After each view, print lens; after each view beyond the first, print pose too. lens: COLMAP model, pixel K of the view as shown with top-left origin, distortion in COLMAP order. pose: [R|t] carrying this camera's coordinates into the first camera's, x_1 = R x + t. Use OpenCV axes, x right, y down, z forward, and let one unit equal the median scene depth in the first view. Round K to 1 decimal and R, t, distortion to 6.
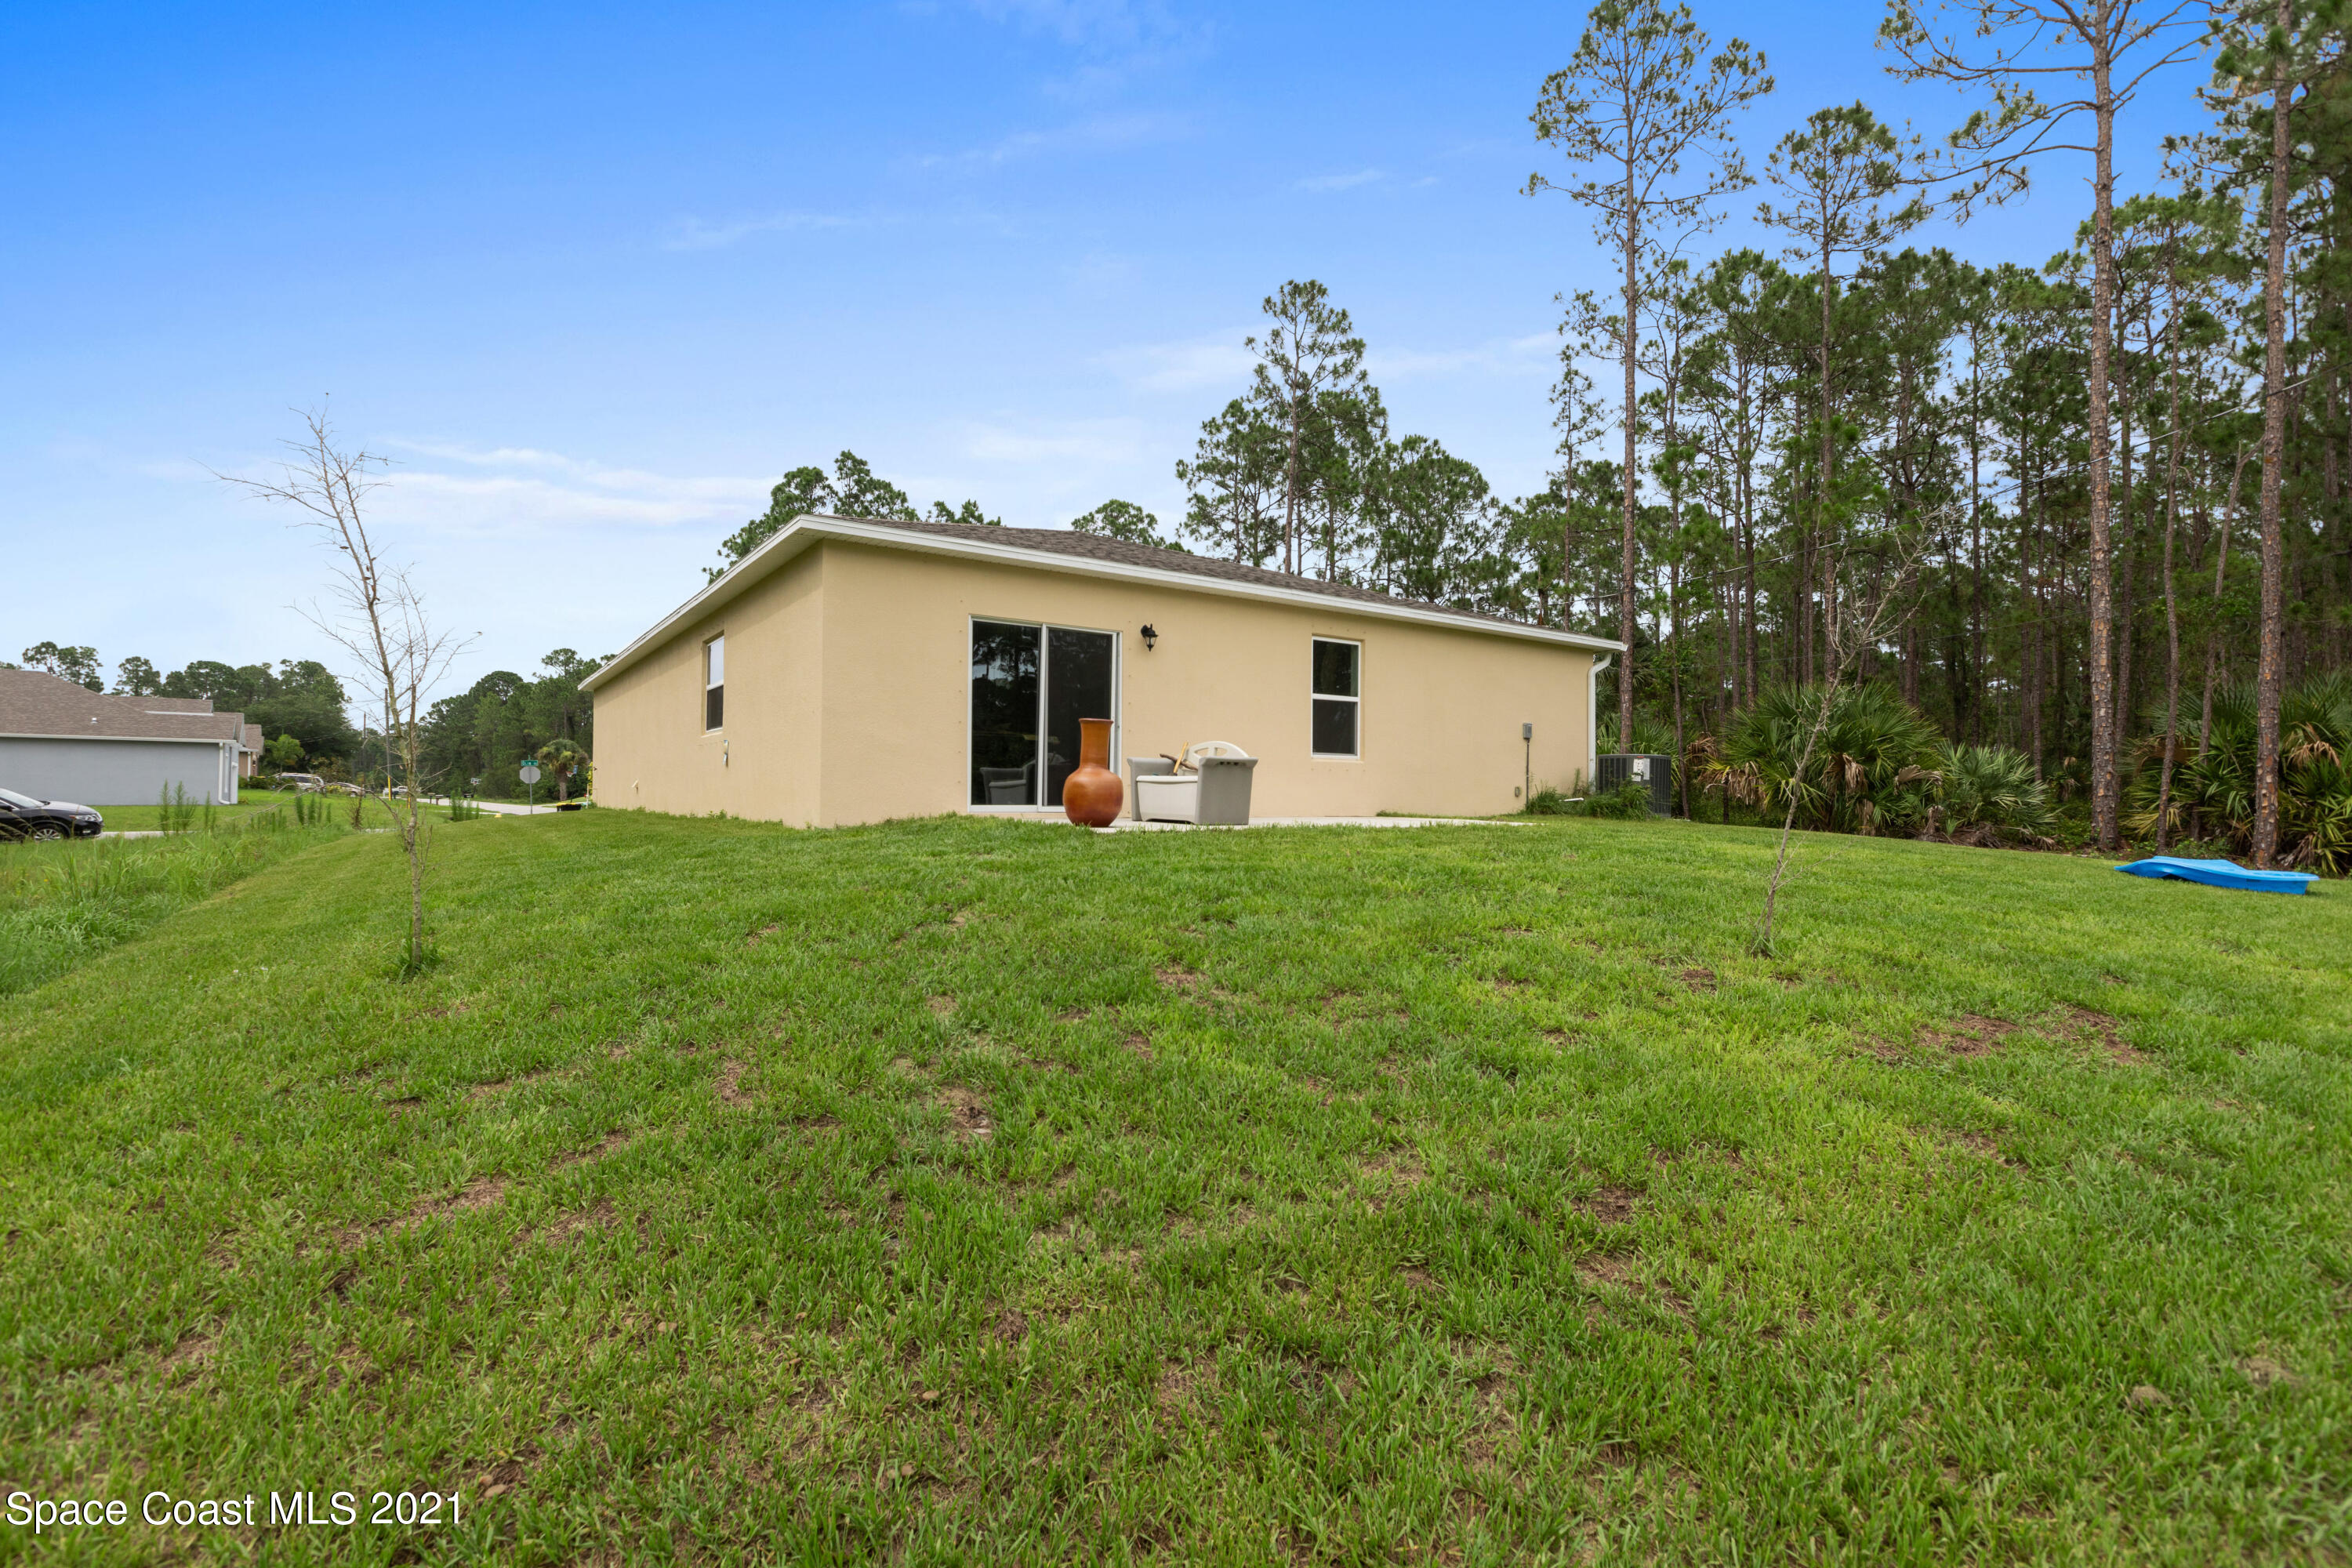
lens RADIAL K [[1059.7, 0, 1184.4], [0, 1059.7, 790.3], [0, 0, 1]] dist [0.005390, -0.001810]
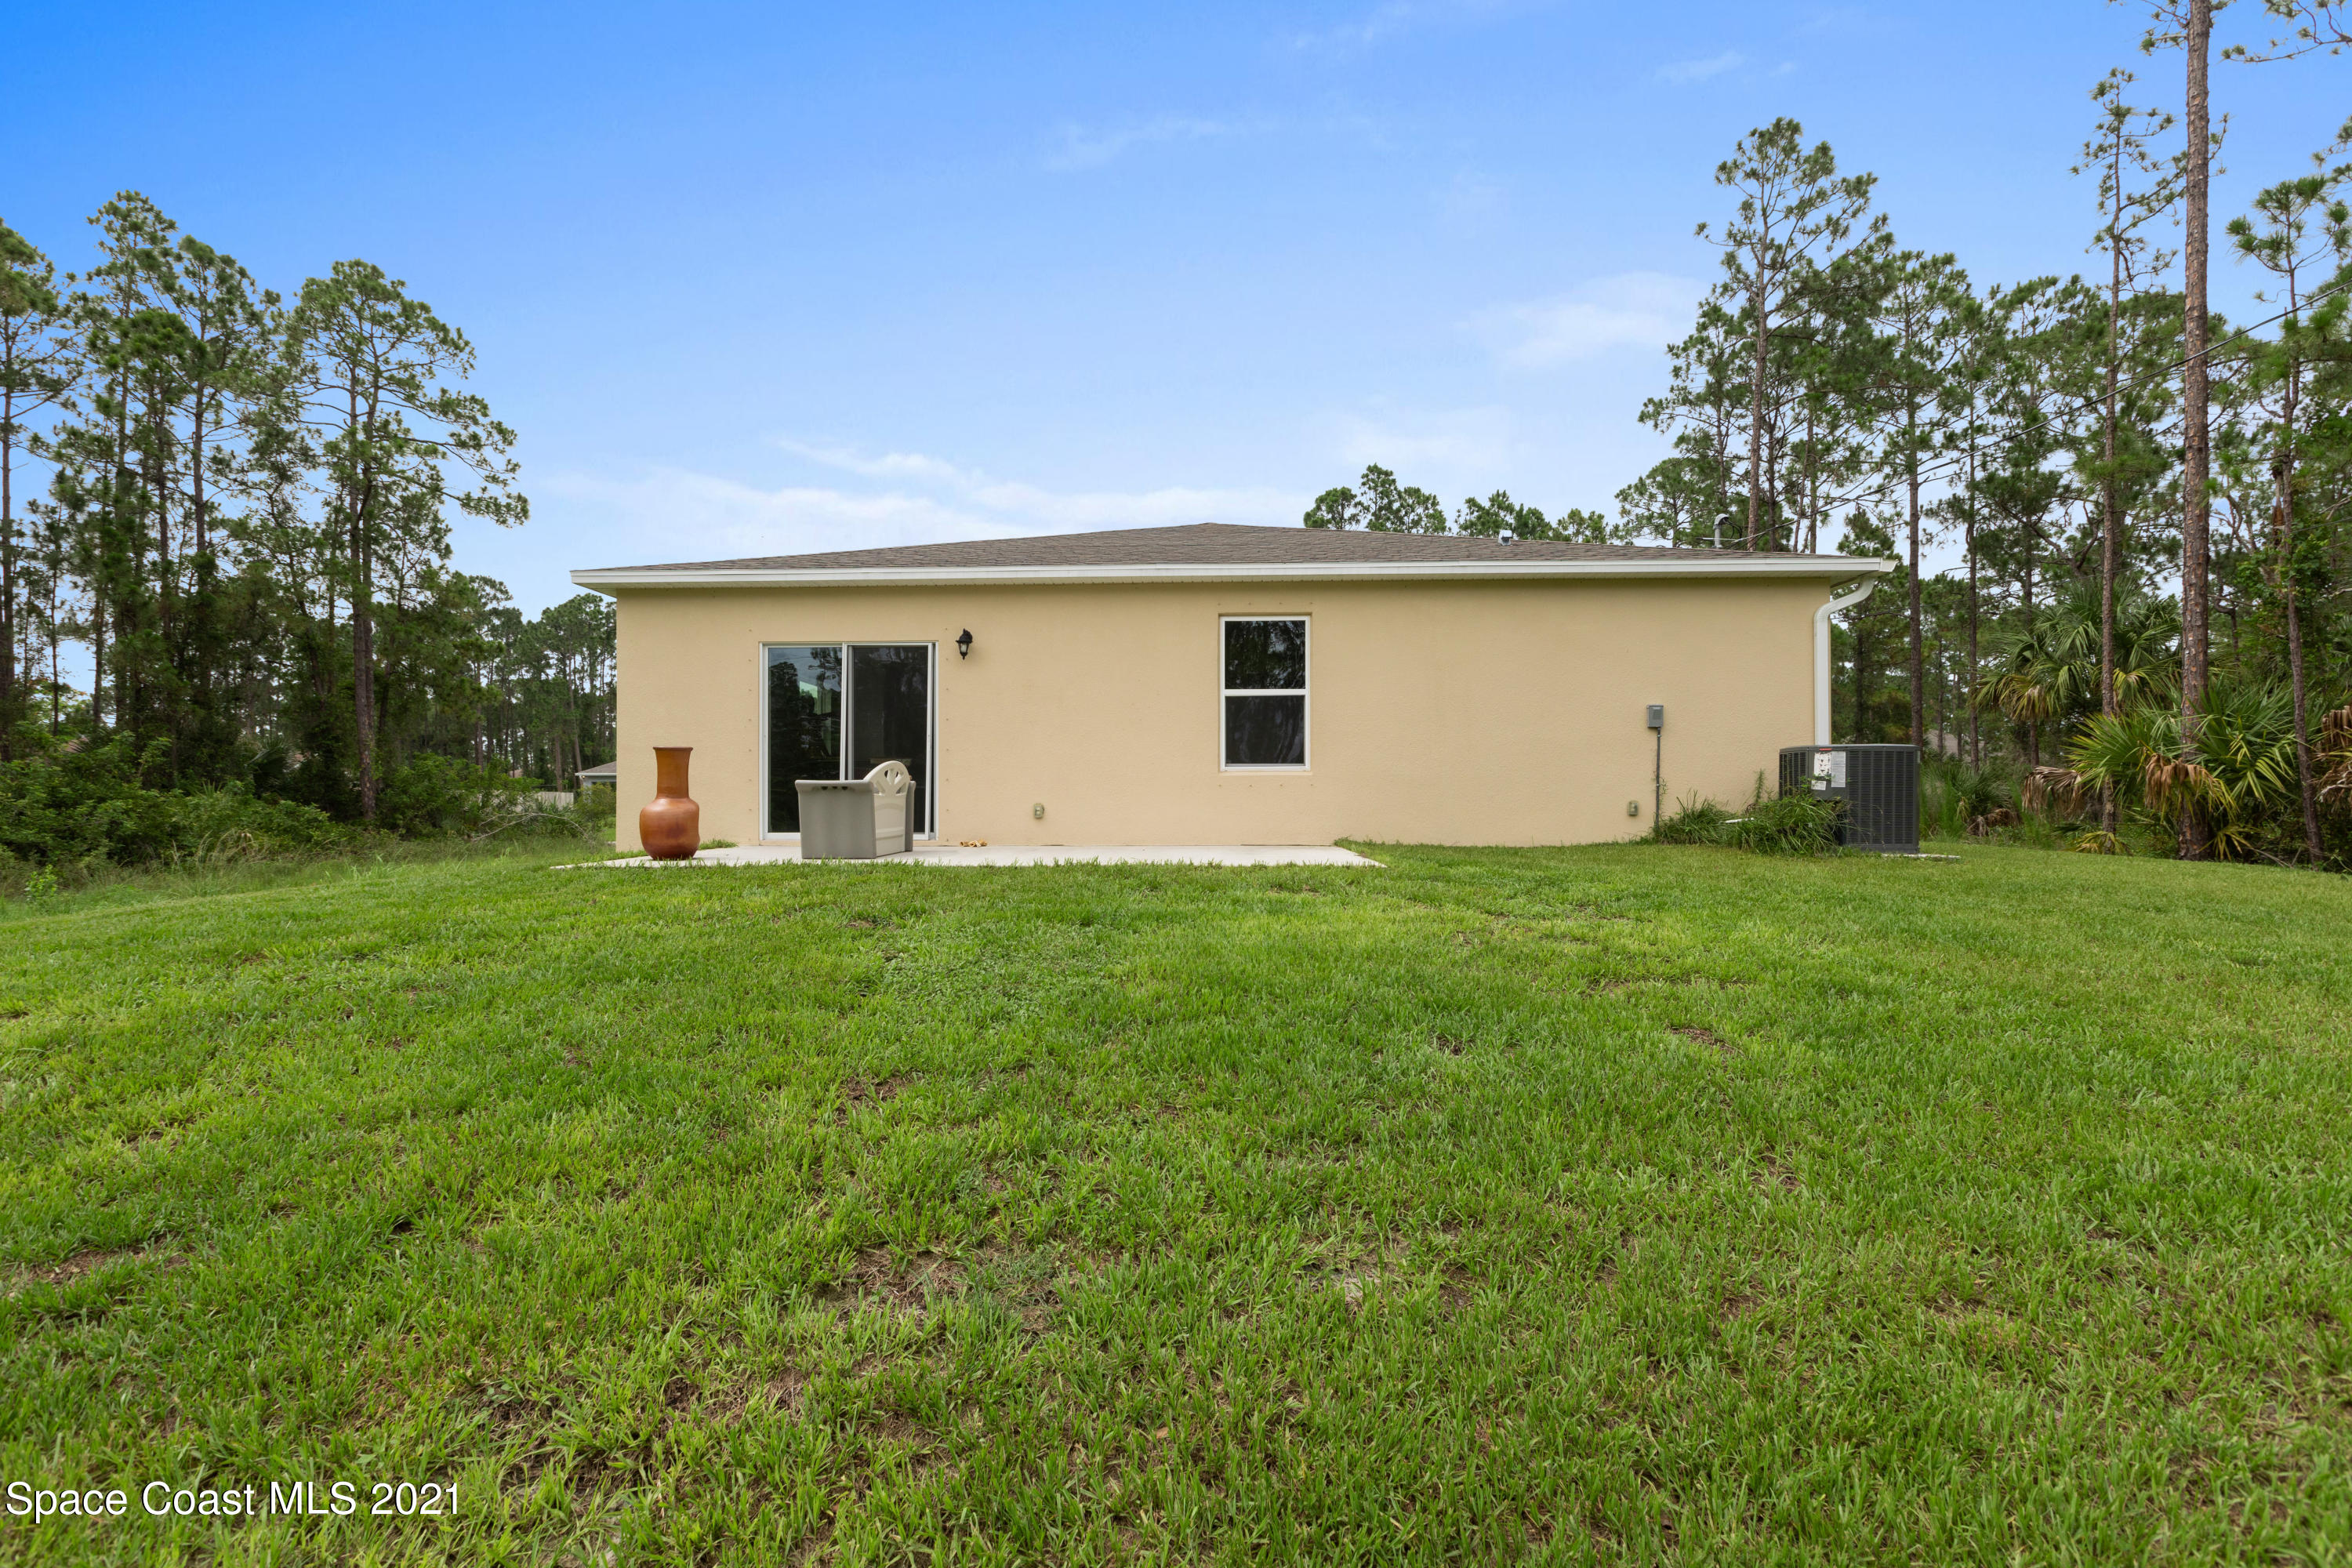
lens RADIAL K [[1059.7, 0, 1170.0], [0, 1059.7, 801.2], [0, 0, 1]] dist [0.005390, -0.001810]
pose [[0.796901, -0.011851, -0.603994, 0.480112], [0.013320, 0.999909, -0.002045, -0.005914], [0.603963, -0.006415, 0.796987, 0.292868]]
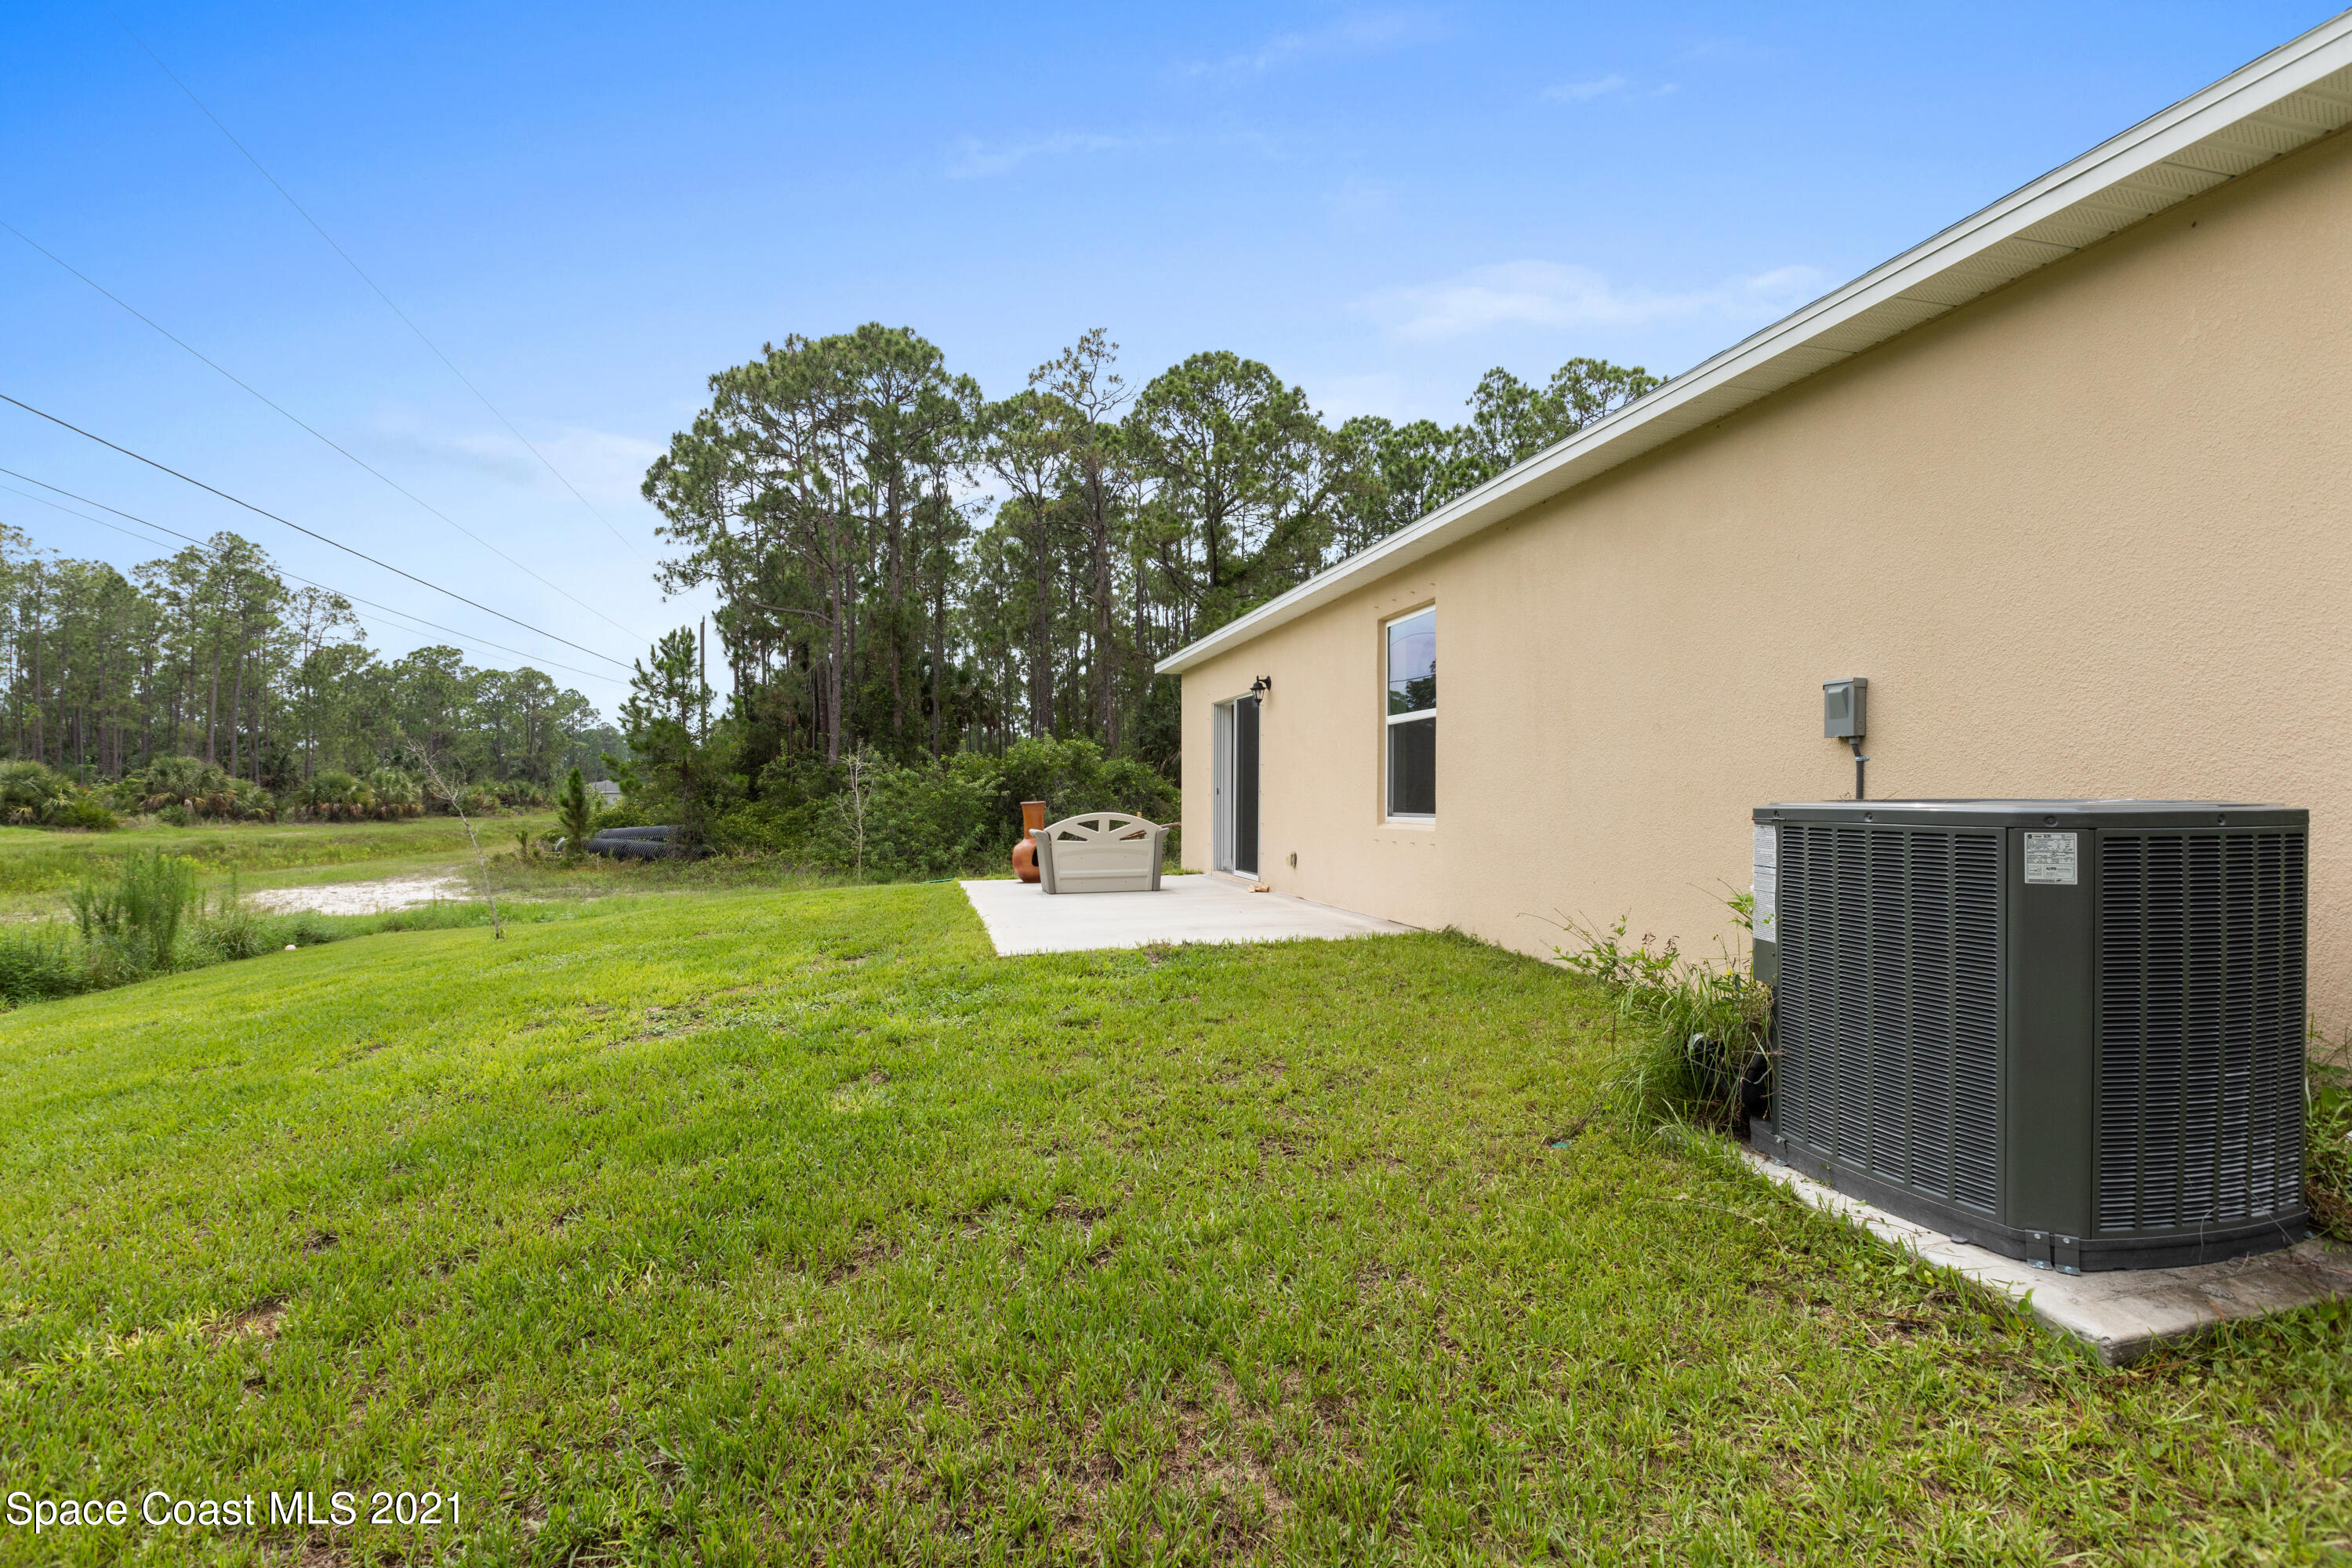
lens RADIAL K [[1059.7, 0, 1172.7], [0, 1059.7, 791.2], [0, 0, 1]] dist [0.005390, -0.001810]
pose [[-0.369134, -0.011893, -0.929300, 0.621578], [0.006399, 0.999862, -0.015338, -0.033110], [0.929354, -0.011609, -0.369007, 0.942049]]
